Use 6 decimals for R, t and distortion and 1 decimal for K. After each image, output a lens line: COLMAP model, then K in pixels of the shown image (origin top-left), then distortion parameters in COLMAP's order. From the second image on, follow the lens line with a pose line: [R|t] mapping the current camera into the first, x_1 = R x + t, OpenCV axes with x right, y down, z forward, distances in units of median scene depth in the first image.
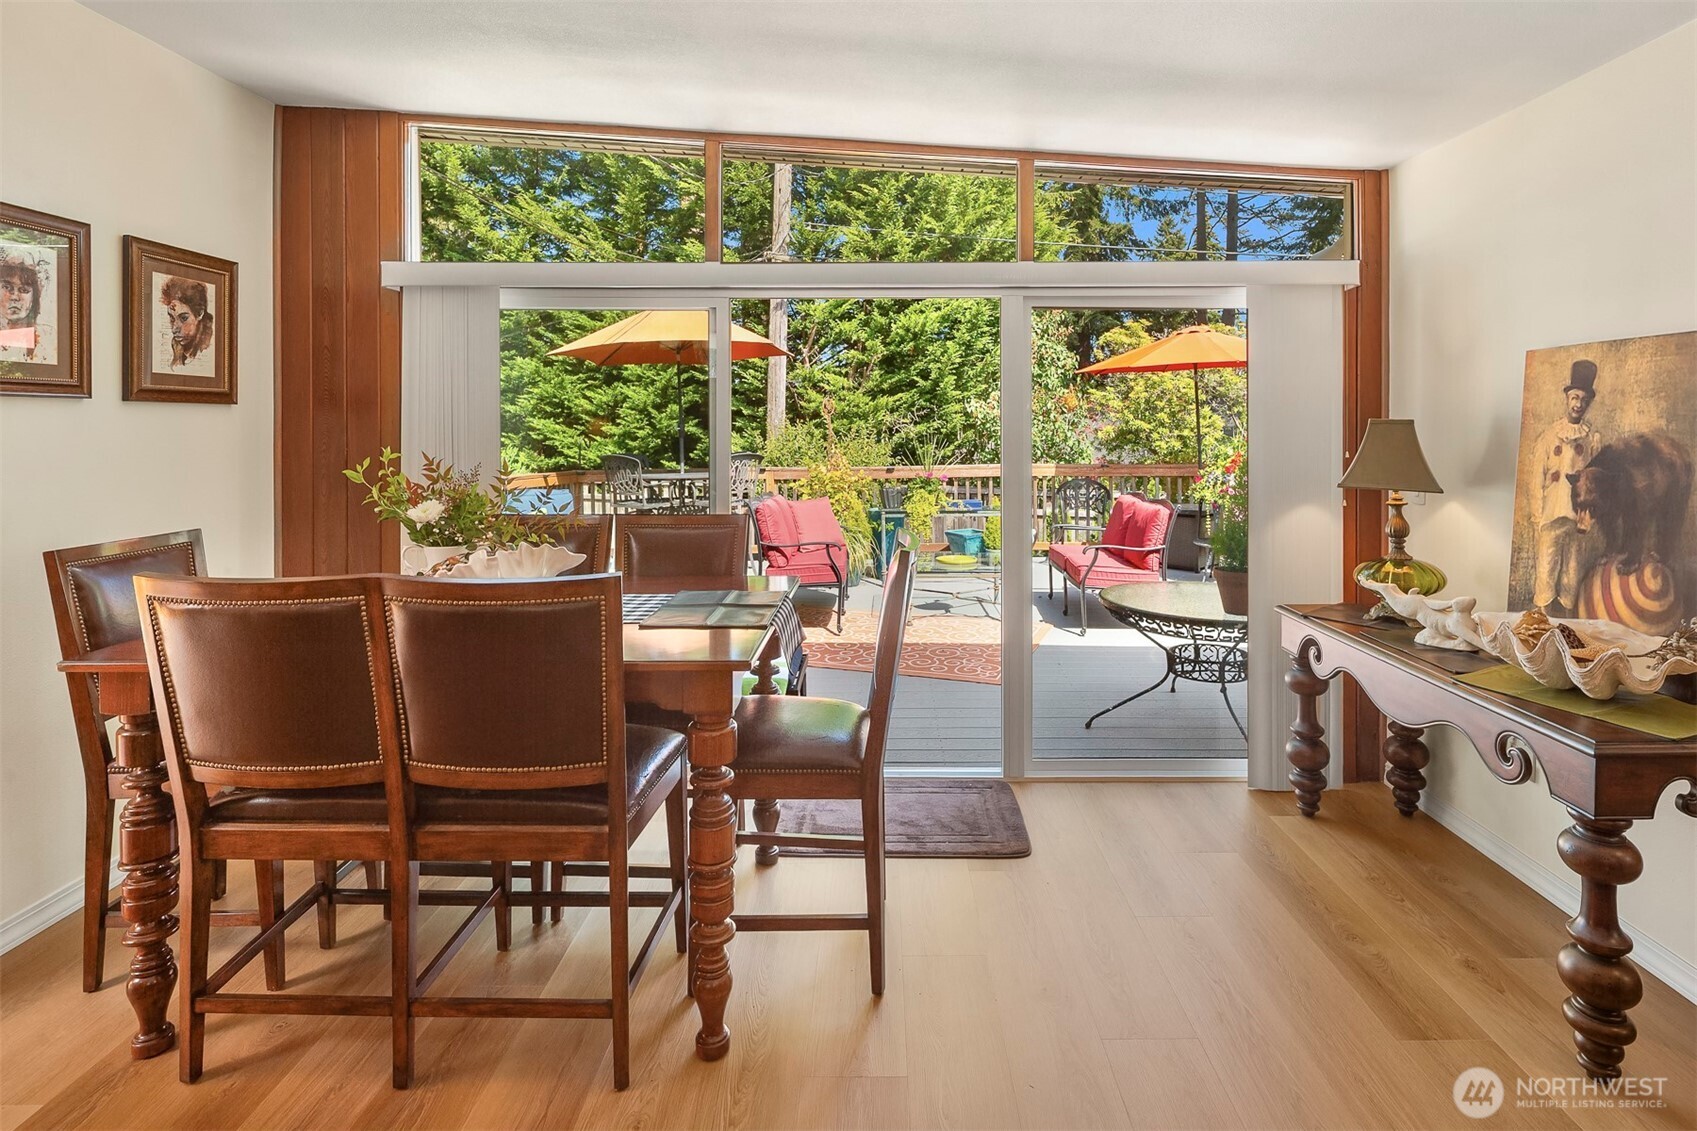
lens RADIAL K [[852.3, 0, 857.1], [0, 852.3, 462.1], [0, 0, 1]] dist [0.004924, -0.002736]
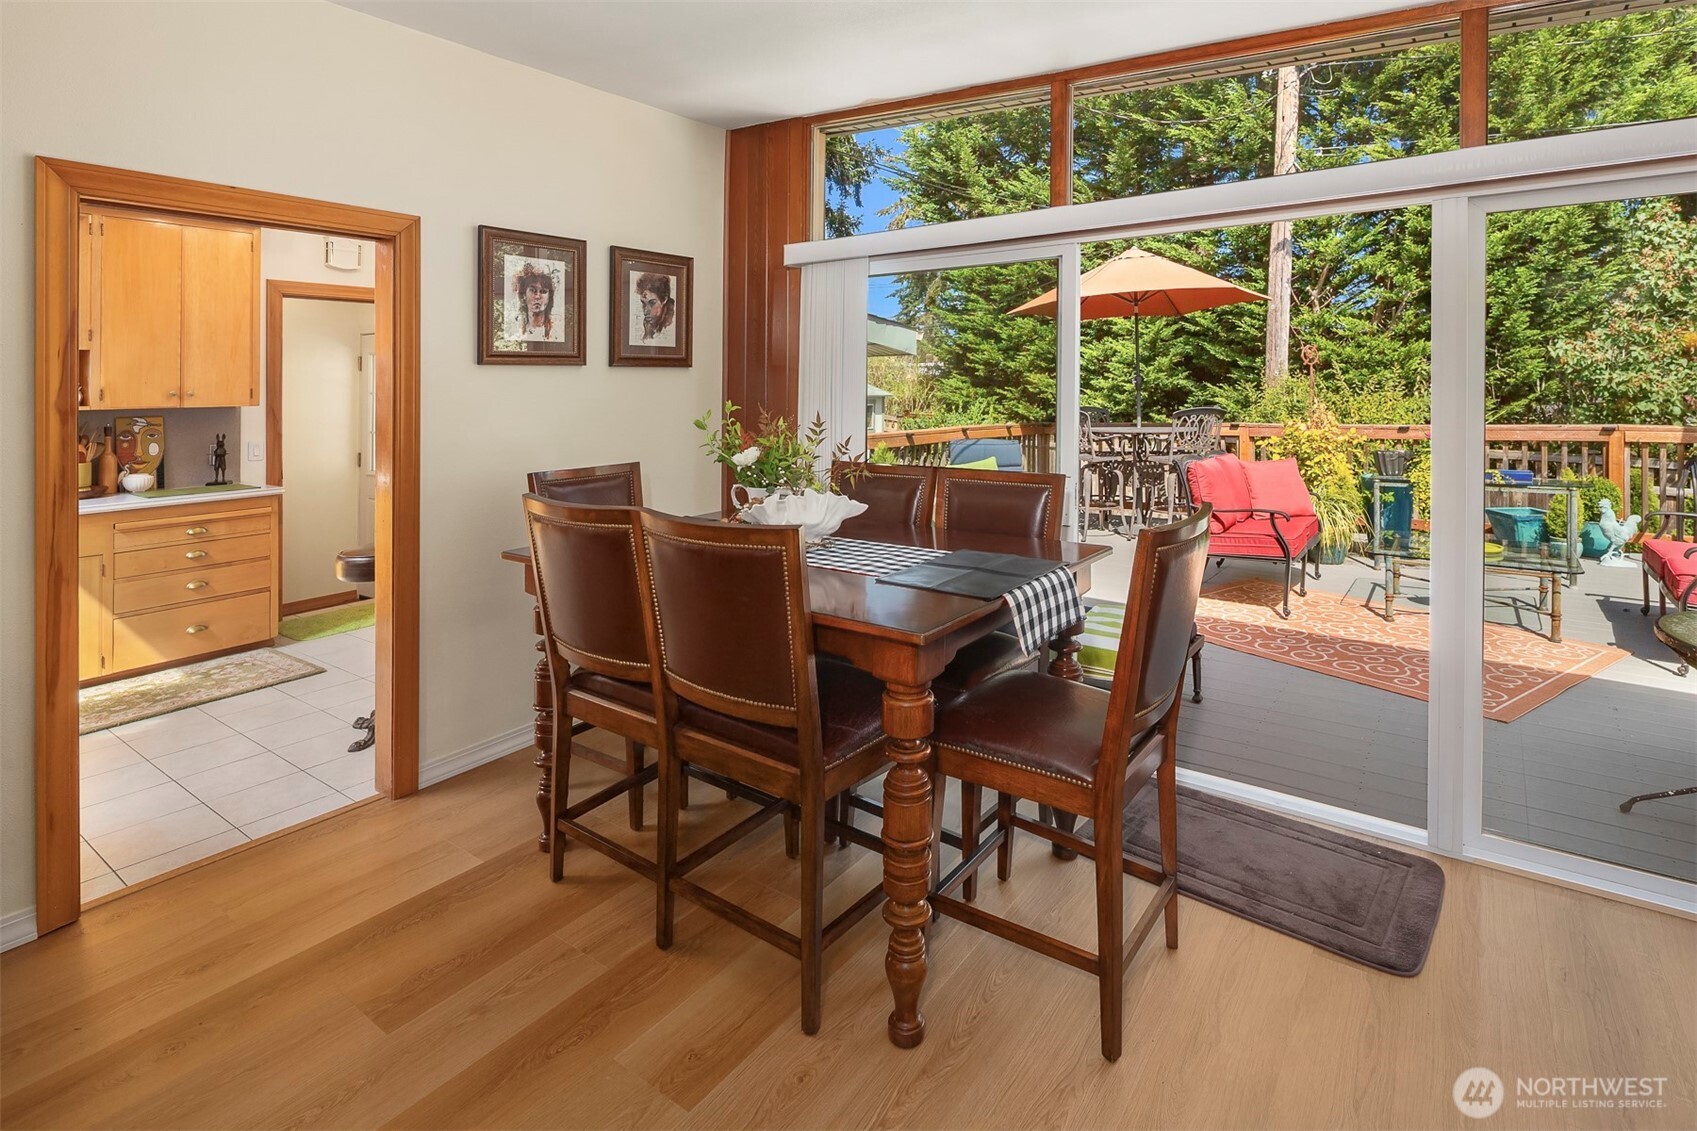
lens RADIAL K [[810.8, 0, 855.3], [0, 810.8, 416.0], [0, 0, 1]] dist [0.004088, -0.002655]
pose [[0.815395, 0.013807, -0.578740, 0.042793], [-0.012603, 0.999902, 0.006098, -0.001083], [0.578768, 0.002322, 0.815489, 0.032388]]
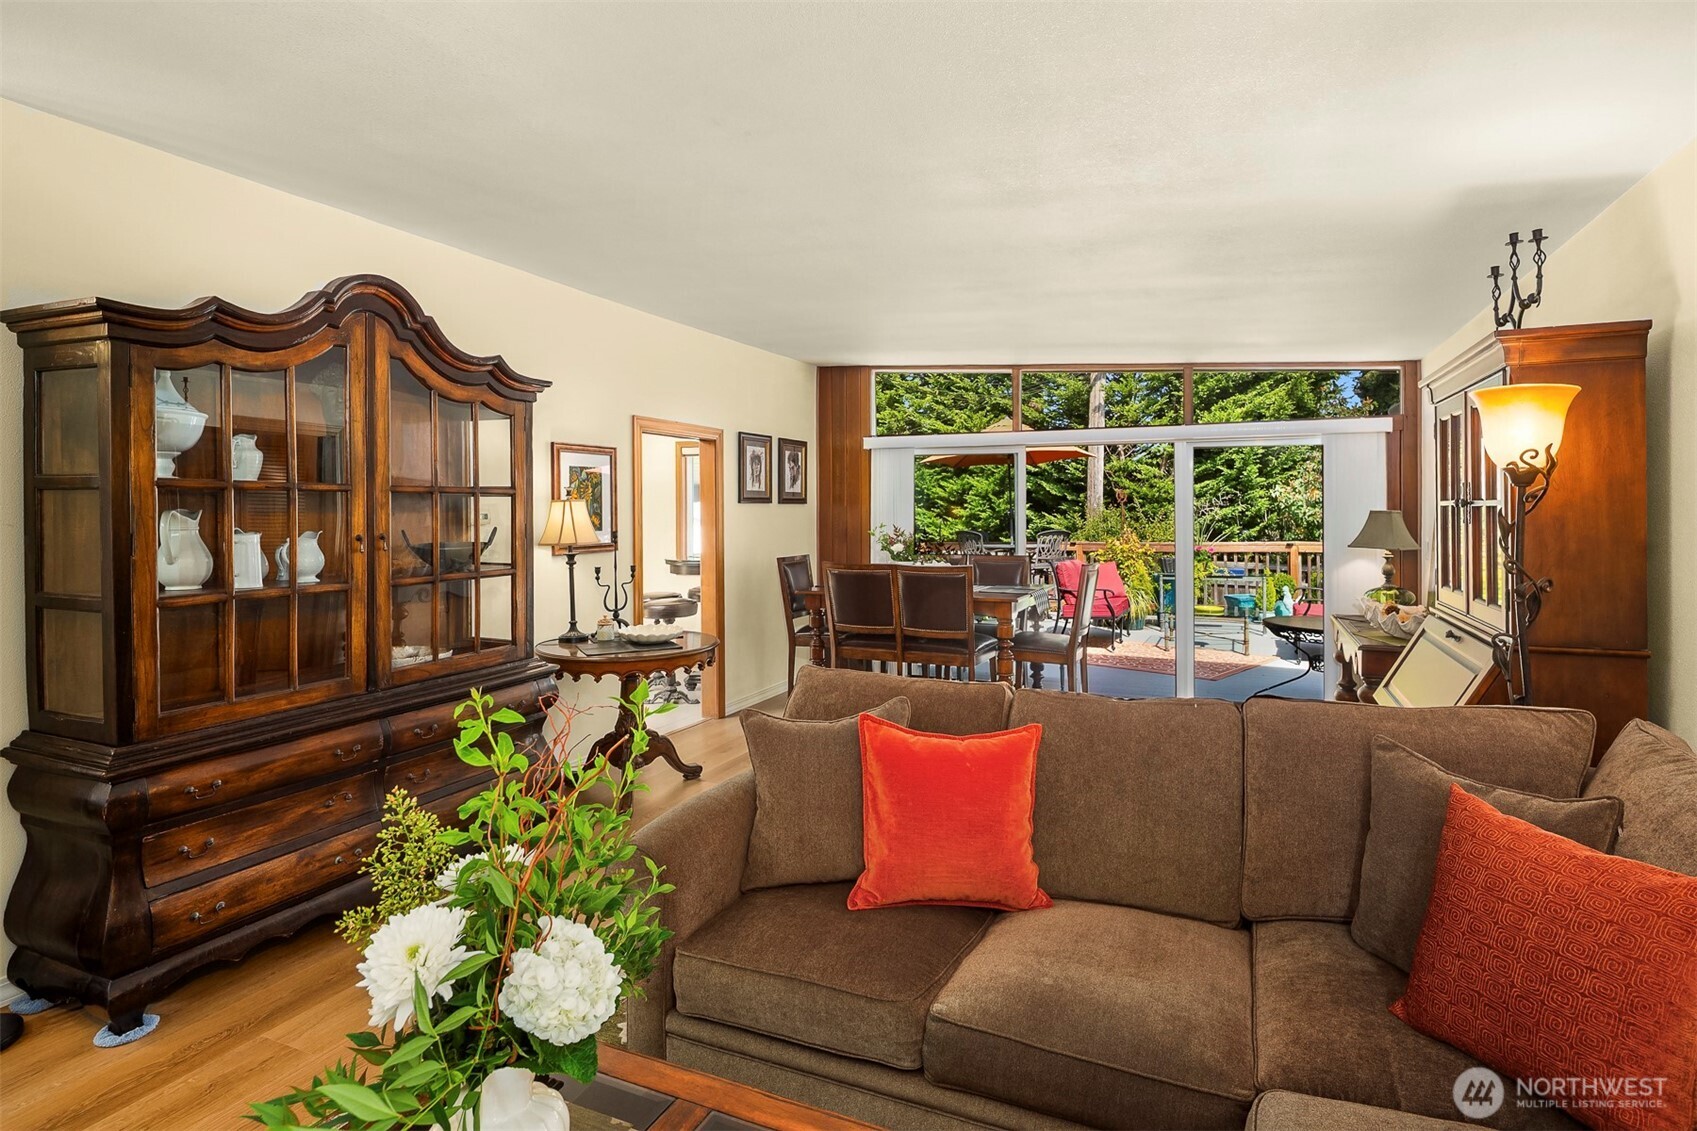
lens RADIAL K [[852.3, 0, 851.6], [0, 852.3, 512.3], [0, 0, 1]] dist [0.004924, -0.002736]
pose [[0.919939, 0.000203, -0.392062, 0.062378], [-0.014273, 0.999354, -0.032973, 0.006251], [0.391802, 0.035929, 0.919348, -0.237735]]
